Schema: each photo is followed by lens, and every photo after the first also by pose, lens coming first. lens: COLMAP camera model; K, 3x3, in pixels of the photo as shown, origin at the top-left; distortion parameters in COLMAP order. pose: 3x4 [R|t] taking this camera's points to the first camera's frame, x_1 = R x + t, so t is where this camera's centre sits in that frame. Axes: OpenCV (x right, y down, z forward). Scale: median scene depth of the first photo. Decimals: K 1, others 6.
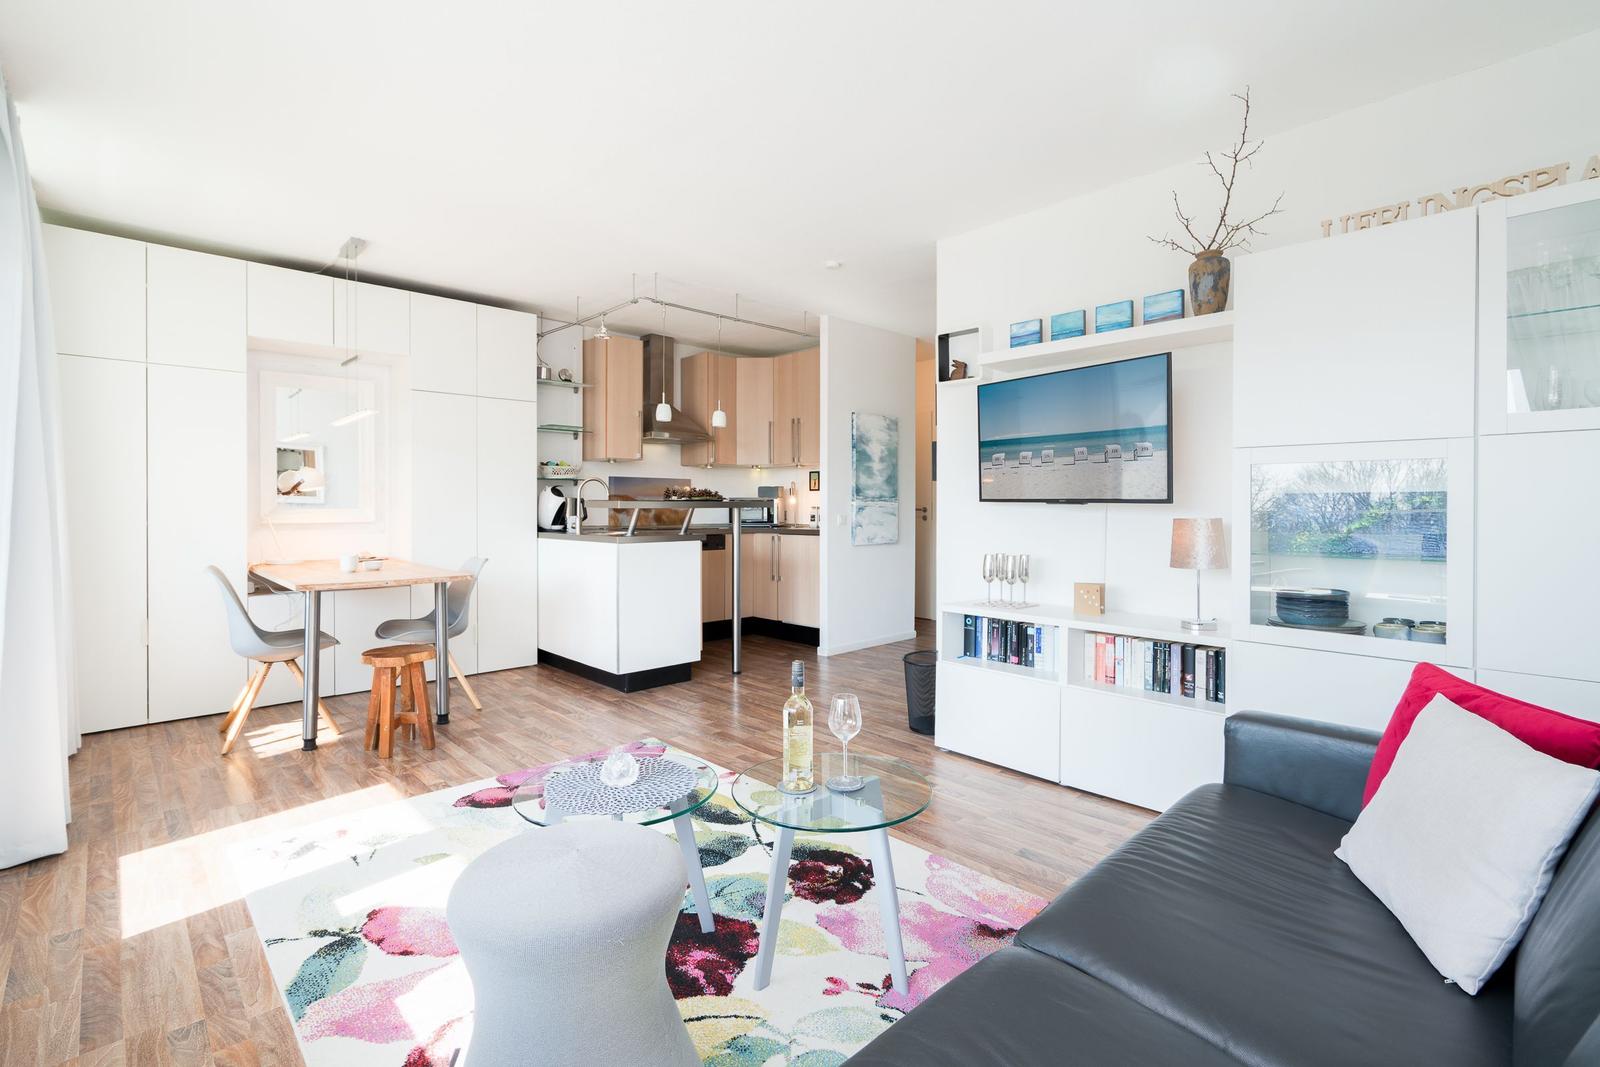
lens RADIAL K [[724.5, 0, 789.8], [0, 724.5, 528.5], [0, 0, 1]] dist [-0.001543, 0.002897]
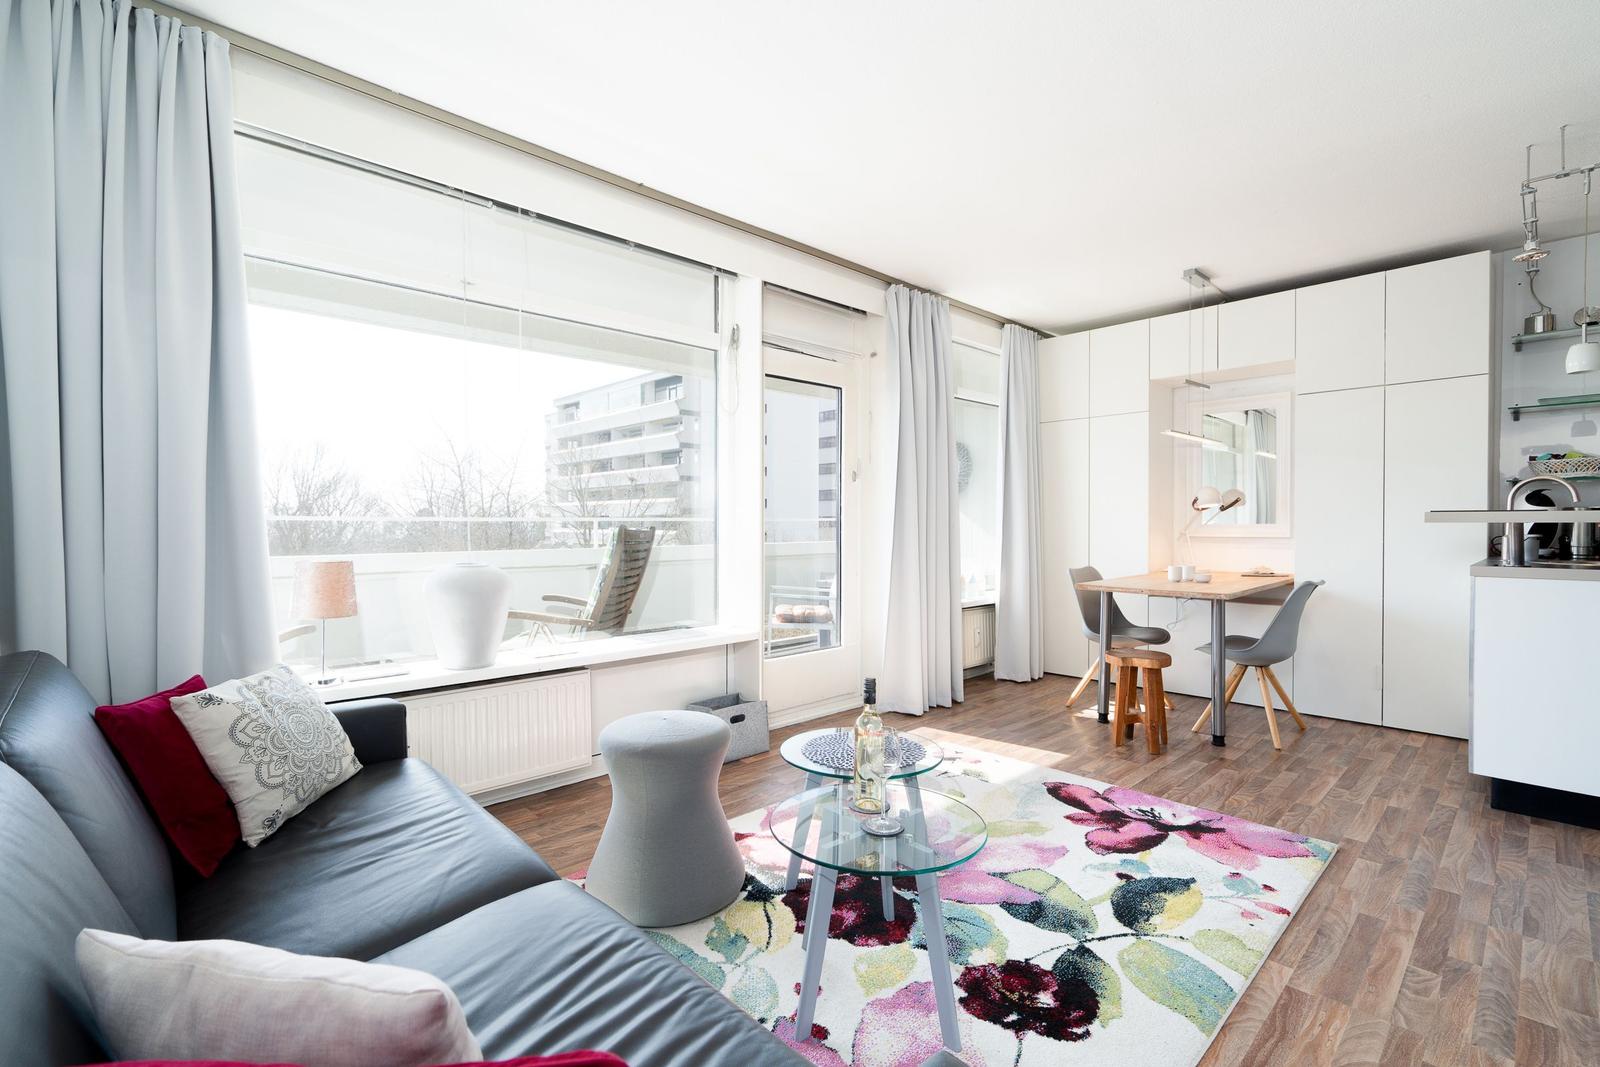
lens RADIAL K [[724.5, 0, 805.8], [0, 724.5, 540.9], [0, 0, 1]] dist [-0.001543, 0.002897]
pose [[0.008222, 0.022457, -0.999714, 0.788711], [-0.033251, 0.999201, 0.022172, -0.008882], [0.999413, 0.033059, 0.008963, 0.727435]]
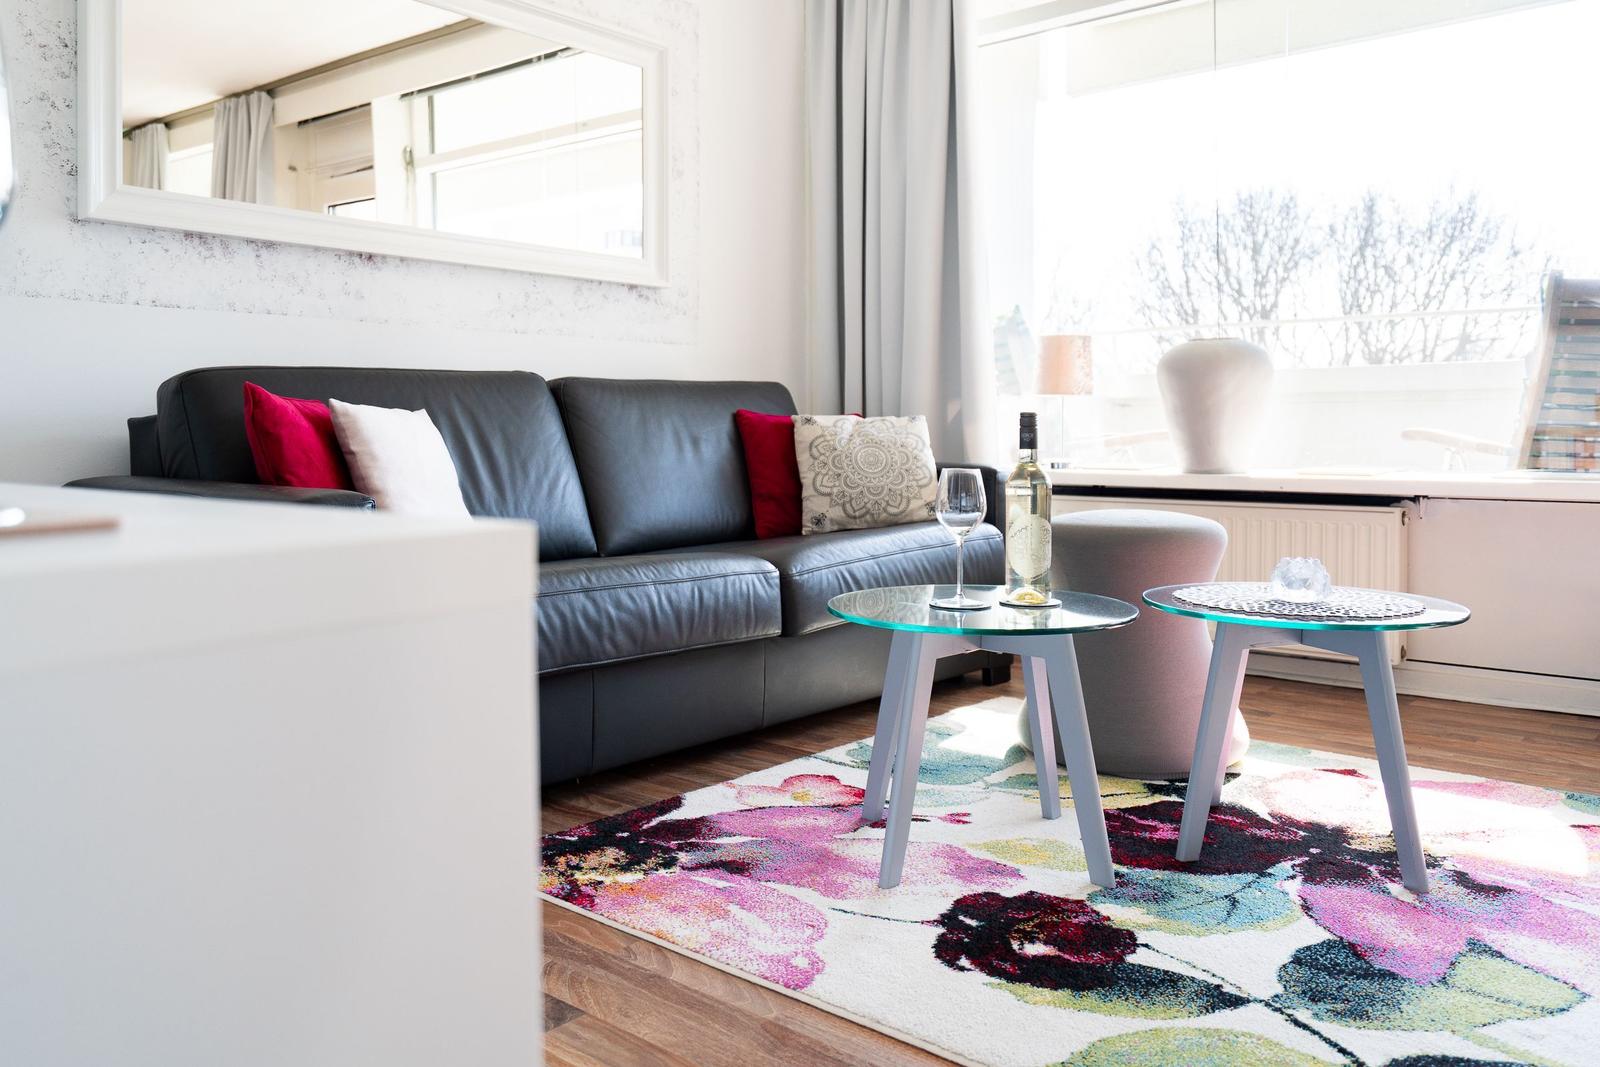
lens RADIAL K [[1249.3, 0, 788.5], [0, 1249.3, 457.0], [0, 0, 1]] dist [0.027569, -0.021937]
pose [[-0.993714, 0.006691, -0.111747, 0.287548], [0.000004, 0.998214, 0.059739, 0.131177], [0.111947, 0.059363, -0.991939, 1.700885]]
